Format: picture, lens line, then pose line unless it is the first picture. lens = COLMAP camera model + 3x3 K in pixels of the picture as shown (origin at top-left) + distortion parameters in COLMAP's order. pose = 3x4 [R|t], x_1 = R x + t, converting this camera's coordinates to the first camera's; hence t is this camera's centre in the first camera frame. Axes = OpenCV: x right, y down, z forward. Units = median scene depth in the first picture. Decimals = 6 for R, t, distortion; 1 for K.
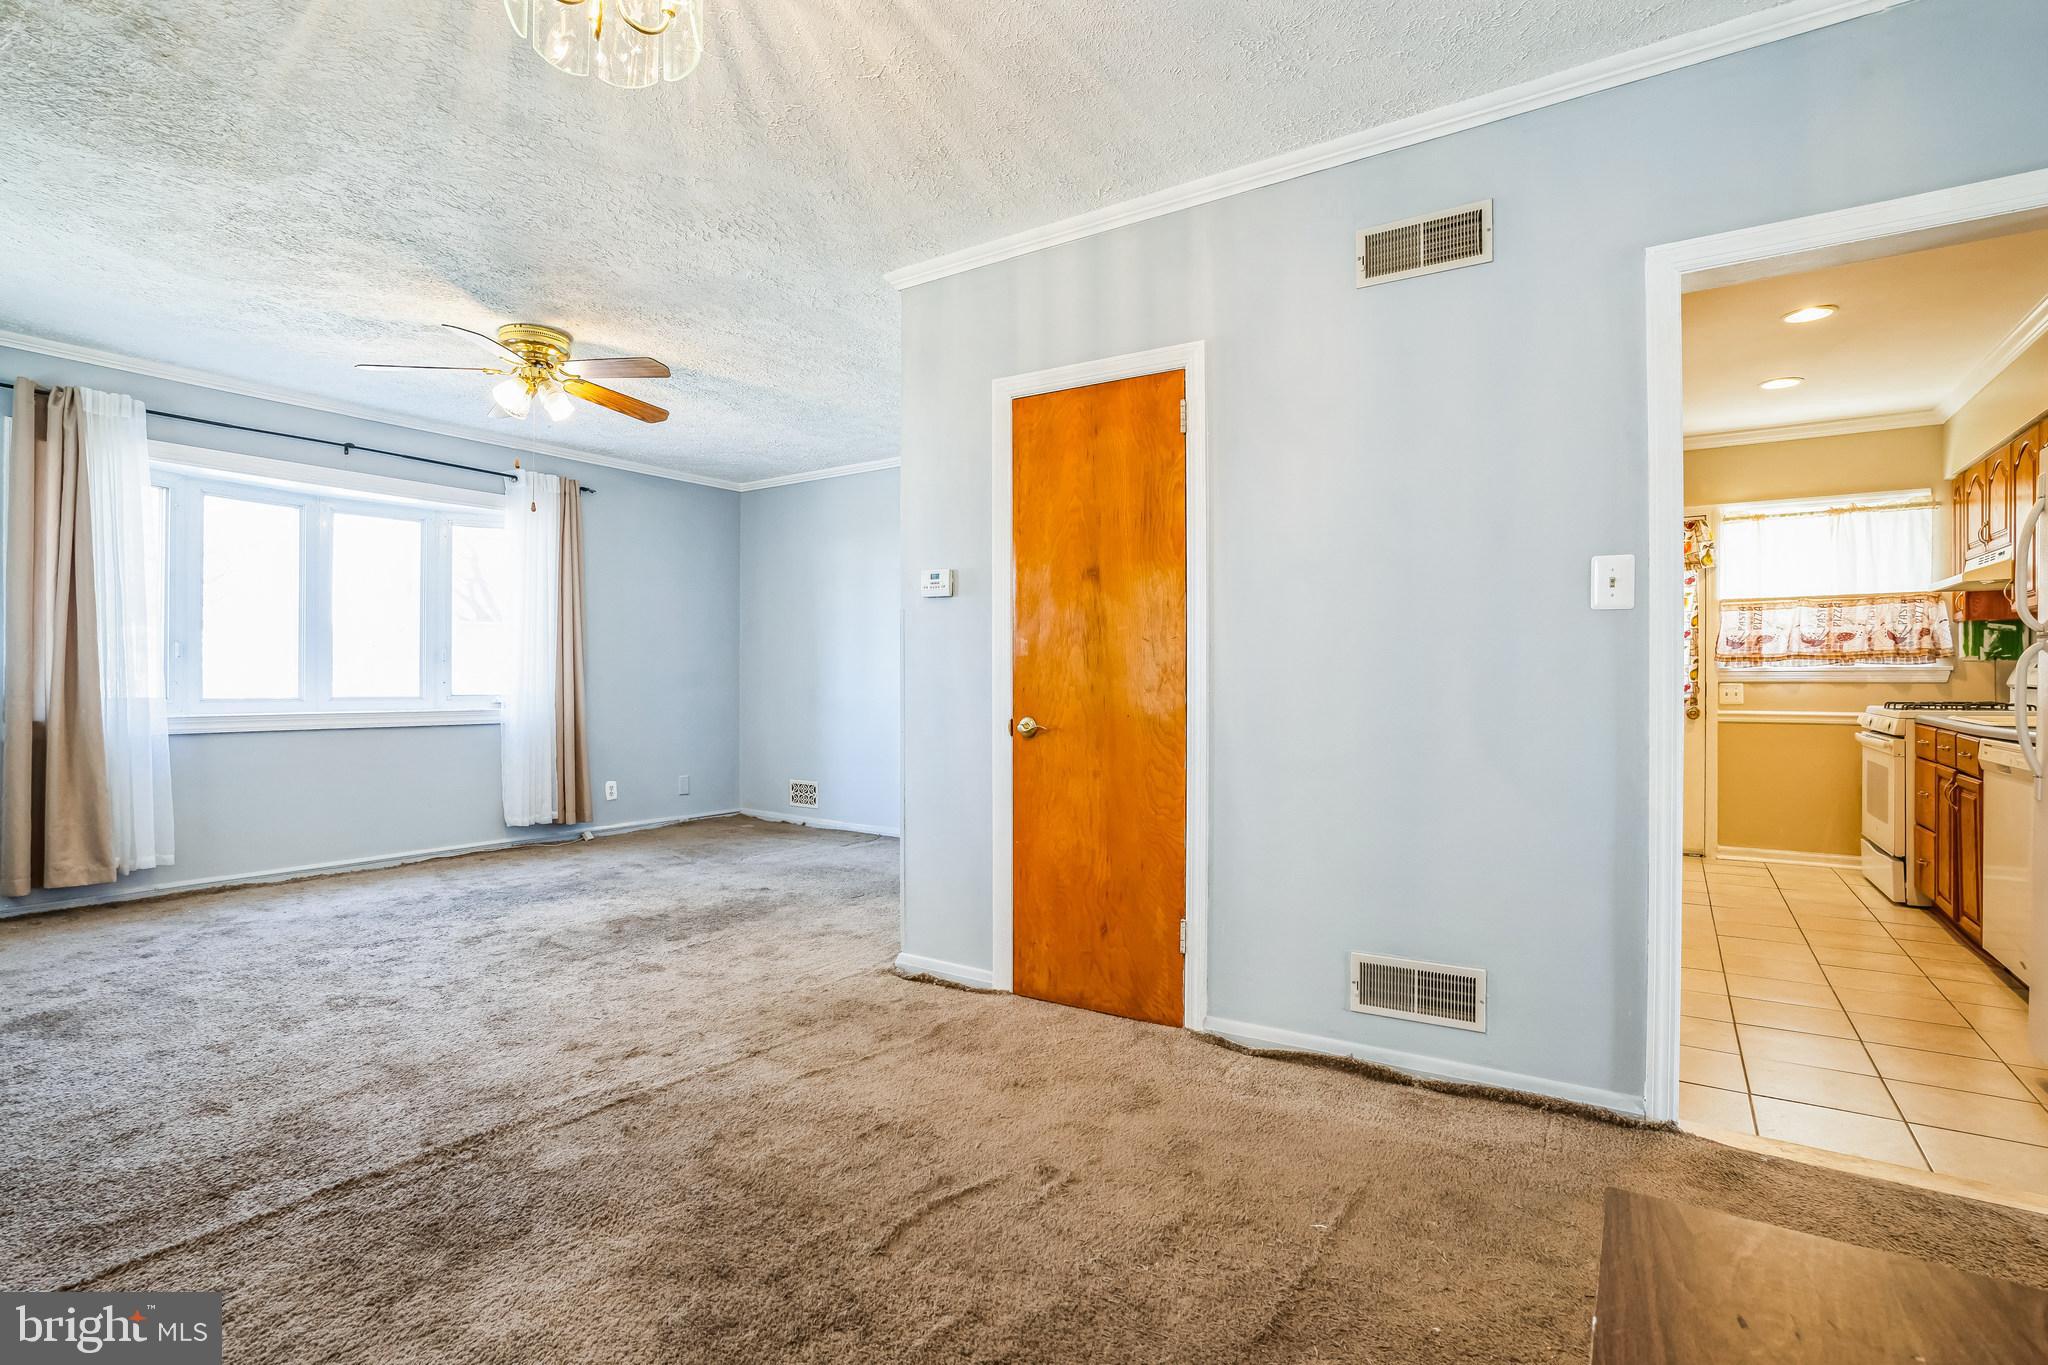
lens RADIAL K [[966.1, 0, 1015.0], [0, 966.1, 684.2], [0, 0, 1]] dist [-0.054168, 0.018960]
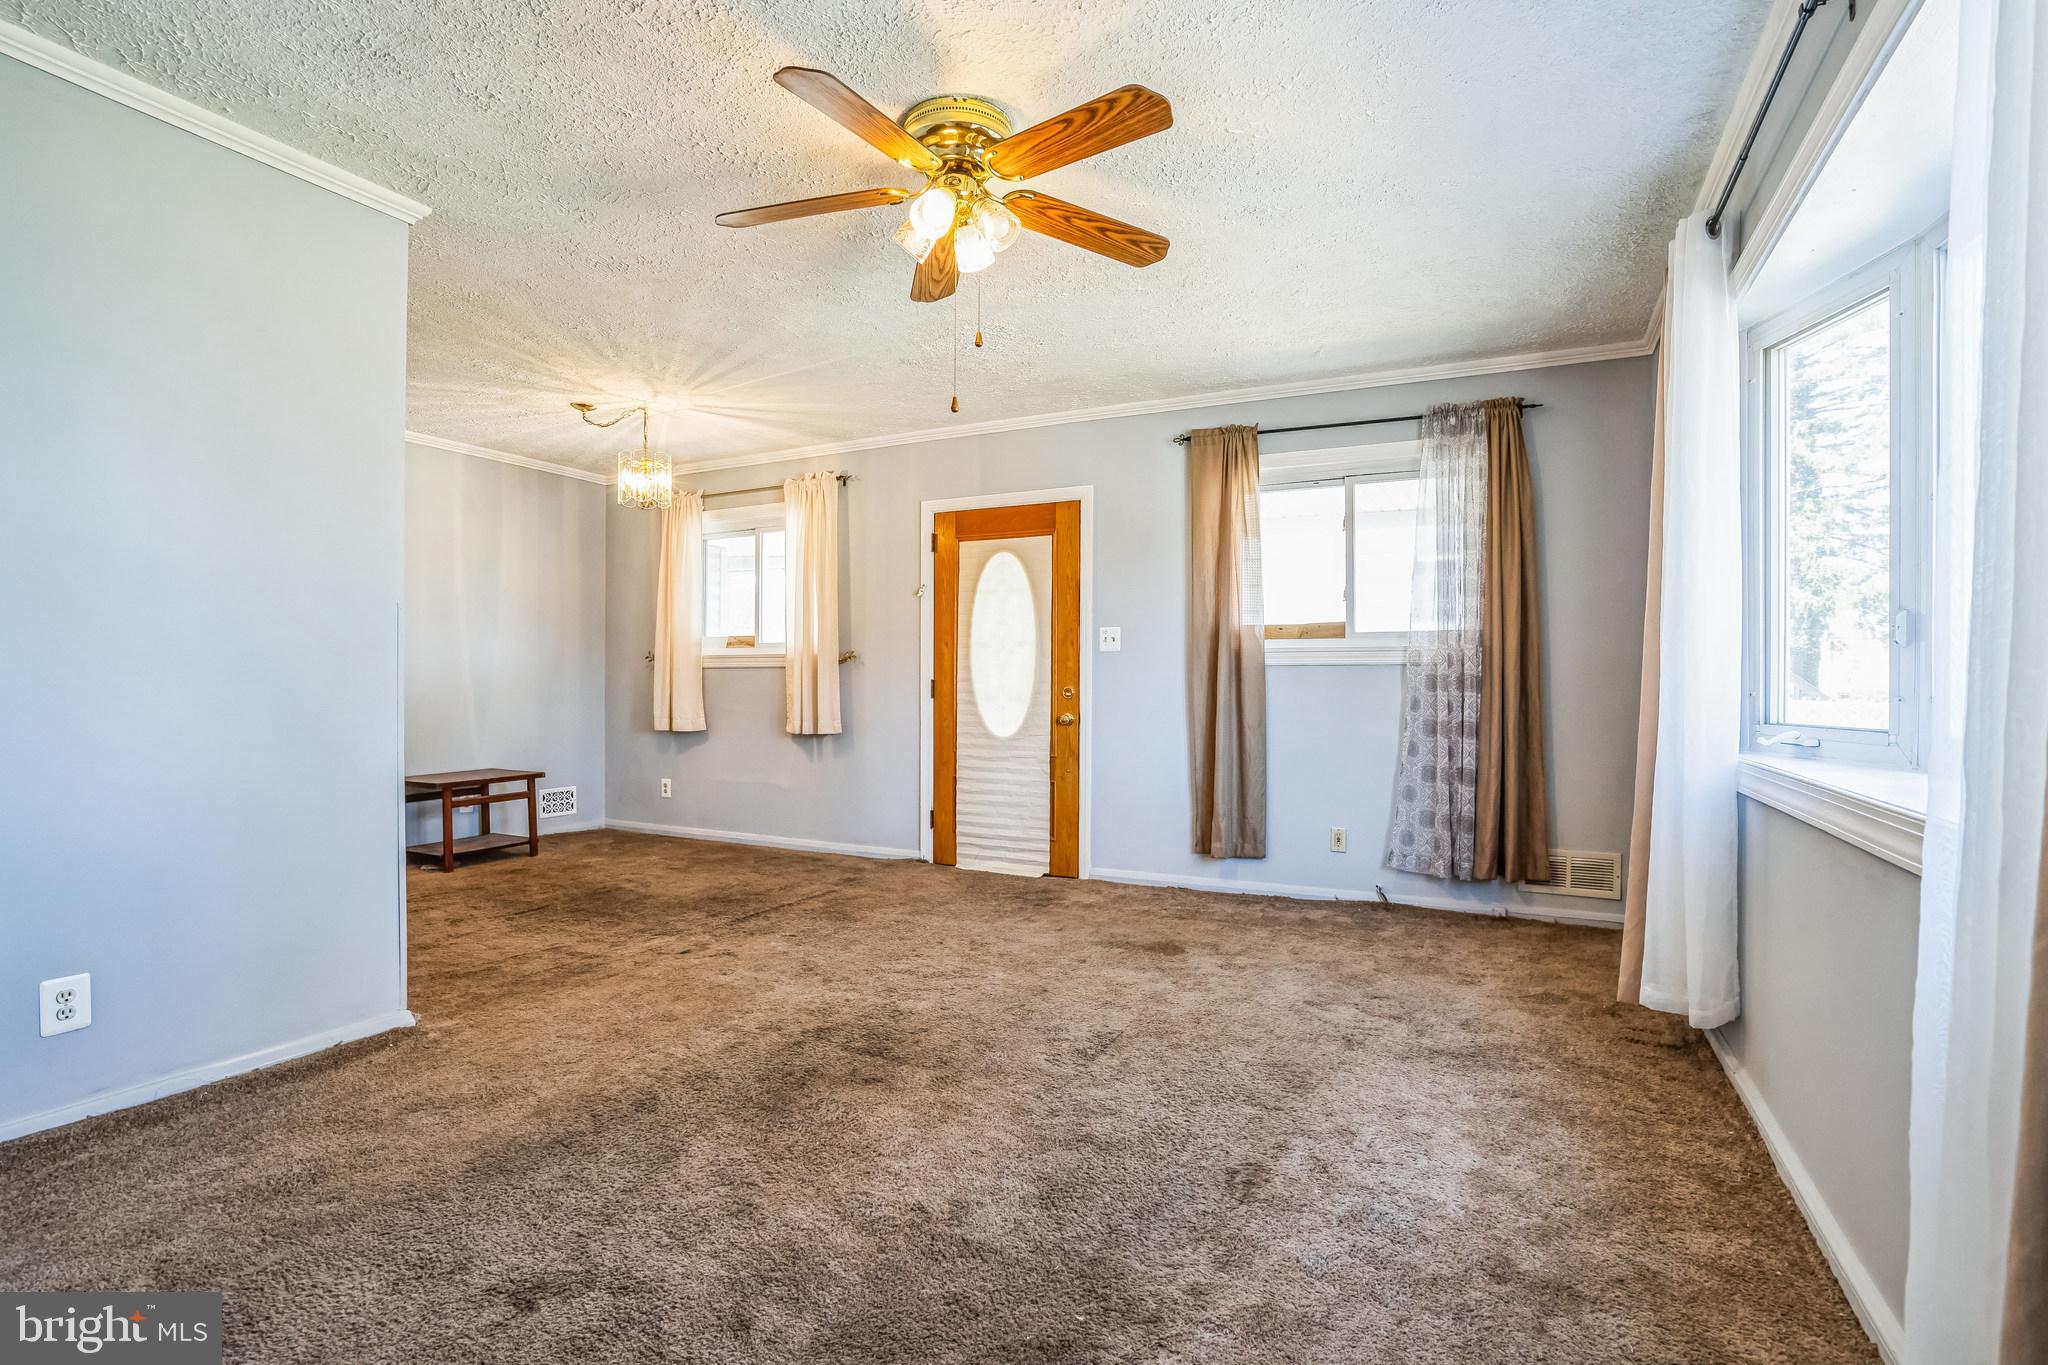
lens RADIAL K [[966.1, 0, 1015.0], [0, 966.1, 684.2], [0, 0, 1]] dist [-0.054168, 0.018960]
pose [[-0.995093, -0.000910, -0.098942, -1.385090], [-0.000830, 0.999999, -0.000849, -0.016850], [0.098943, -0.000762, -0.995093, 4.550523]]
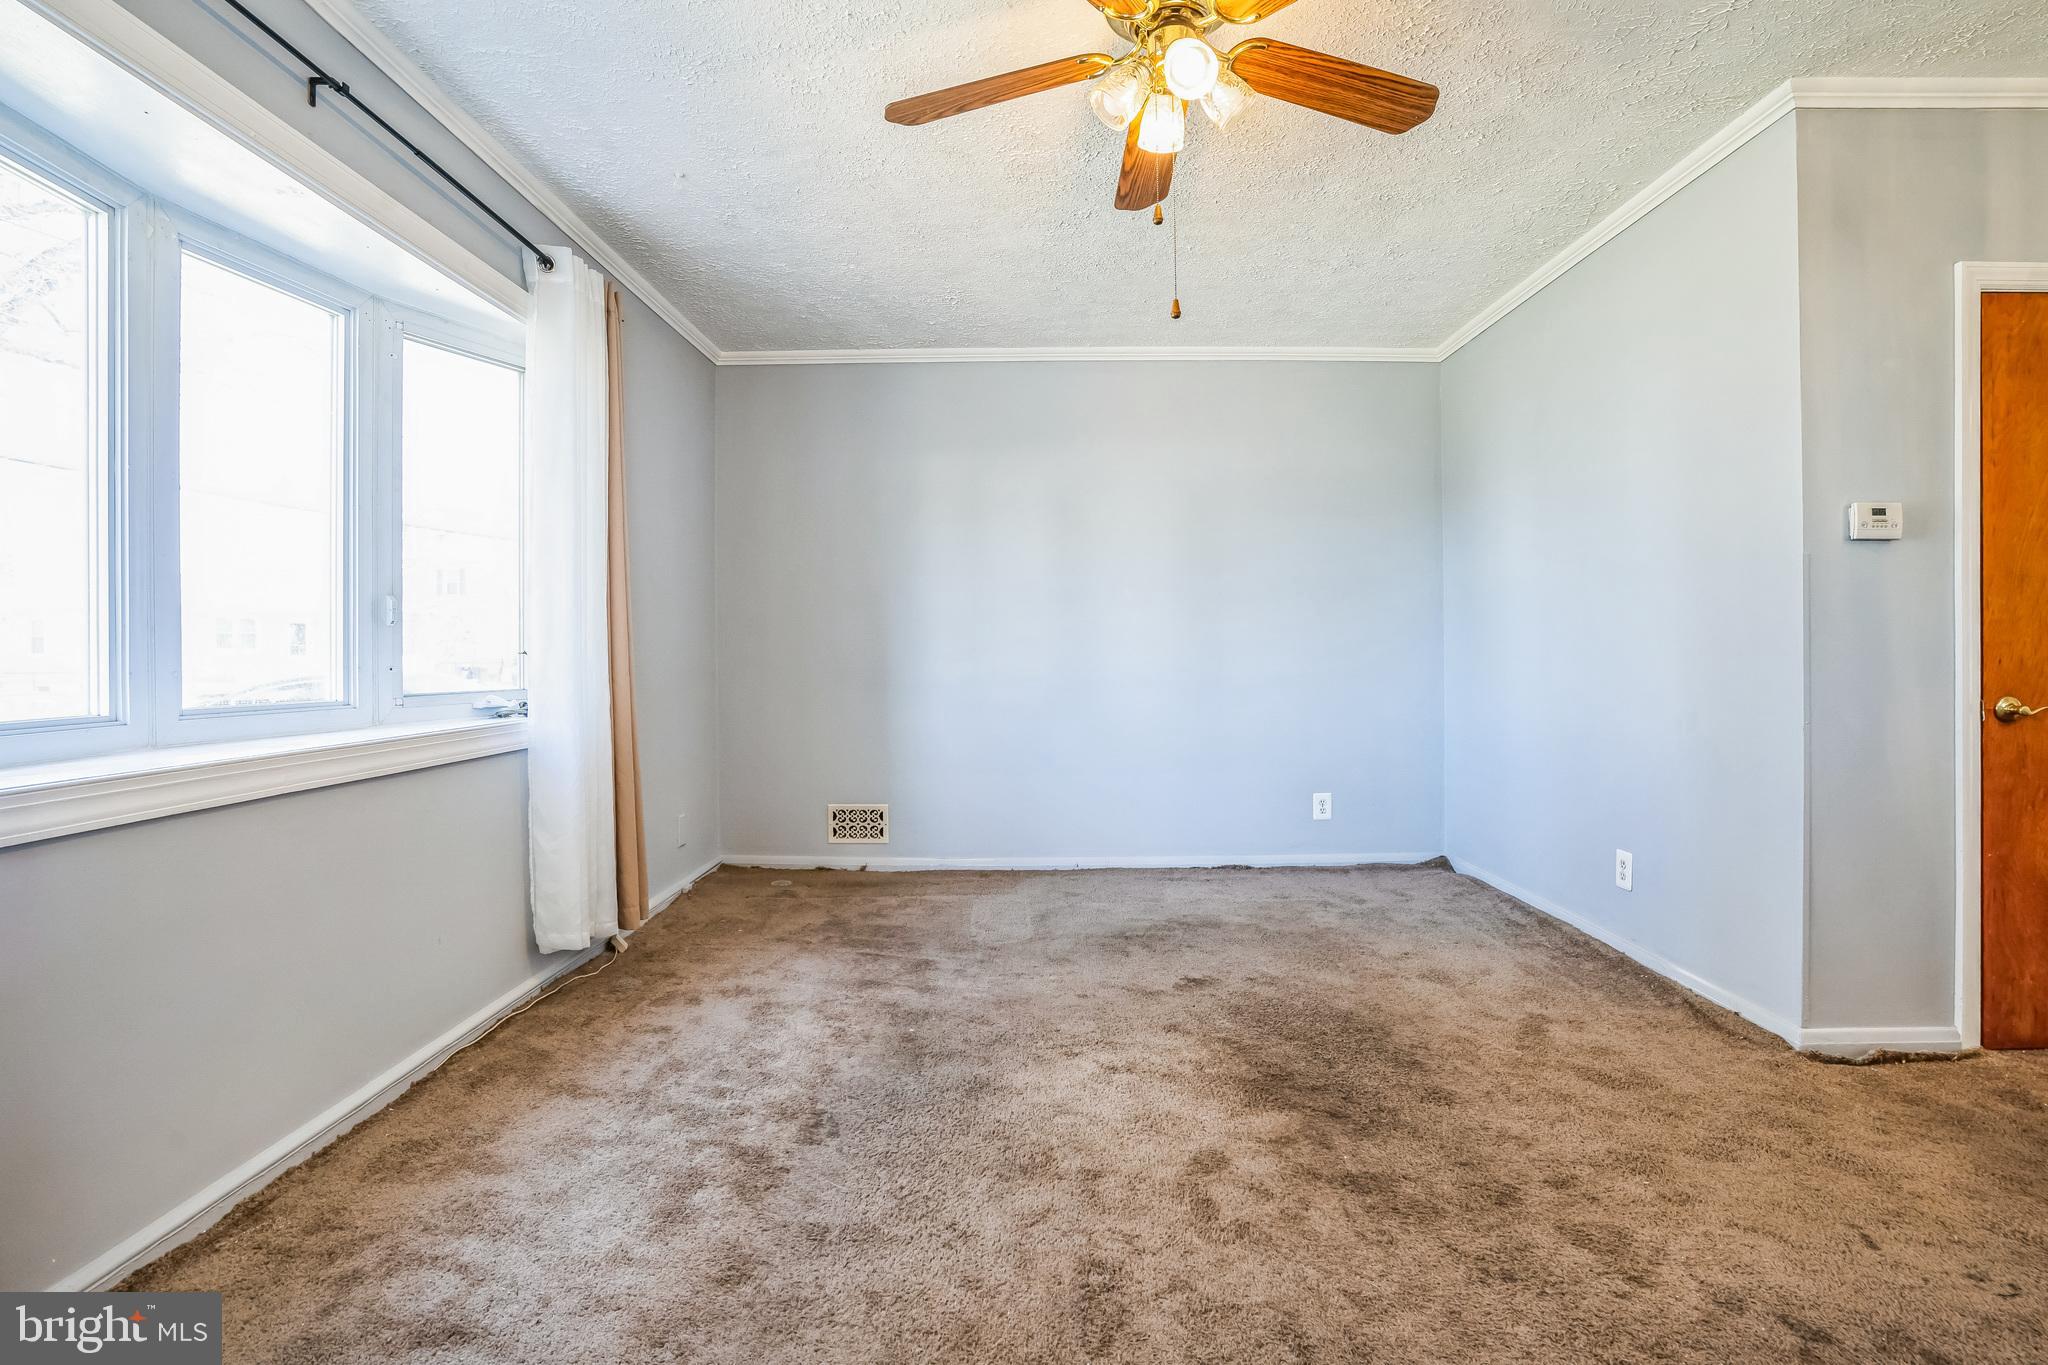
lens RADIAL K [[985.7, 0, 1028.7], [0, 985.7, 653.1], [0, 0, 1]] dist [-0.063394, 0.022927]
pose [[0.834962, -0.011018, 0.550197, -2.411499], [0.010757, 0.999935, 0.003701, -0.029683], [-0.550203, 0.002828, 0.835026, 1.758313]]
